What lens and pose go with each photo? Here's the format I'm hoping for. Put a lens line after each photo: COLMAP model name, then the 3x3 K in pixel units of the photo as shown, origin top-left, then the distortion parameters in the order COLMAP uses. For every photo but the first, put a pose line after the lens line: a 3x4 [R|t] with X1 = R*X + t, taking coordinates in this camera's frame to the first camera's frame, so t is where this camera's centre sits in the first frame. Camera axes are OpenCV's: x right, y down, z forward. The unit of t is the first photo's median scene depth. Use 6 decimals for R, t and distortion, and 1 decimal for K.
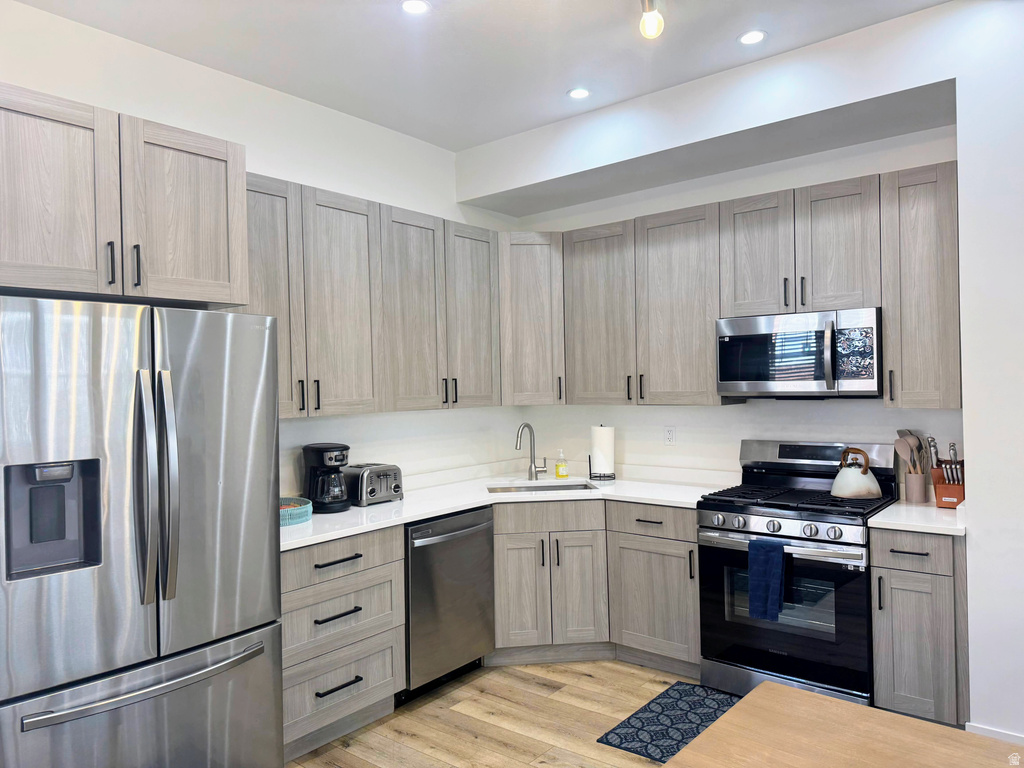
lens RADIAL K [[731.2, 0, 512.4], [0, 731.2, 390.0], [0, 0, 1]] dist [0.012709, -0.000963]
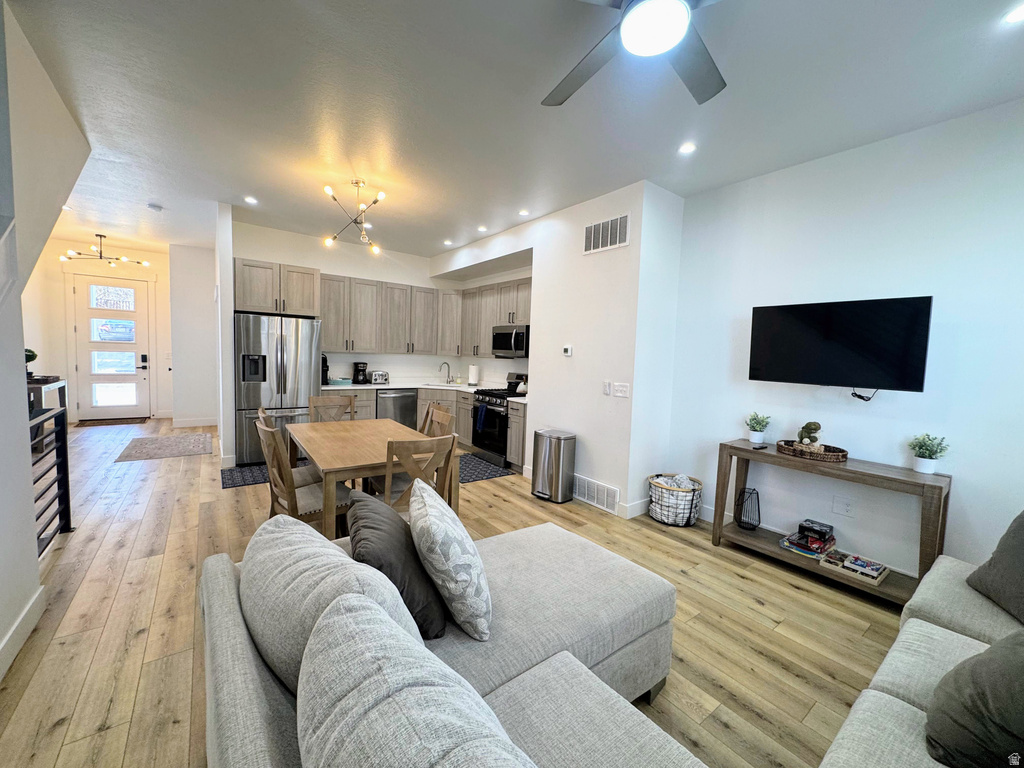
lens RADIAL K [[406.1, 0, 491.1], [0, 406.1, 389.3], [0, 0, 1]] dist [-0.004683, 0.000821]
pose [[0.968035, 0.081581, -0.237177, 0.641749], [-0.060750, 0.993730, 0.093862, -0.006272], [0.243348, -0.076453, 0.966921, -0.475144]]
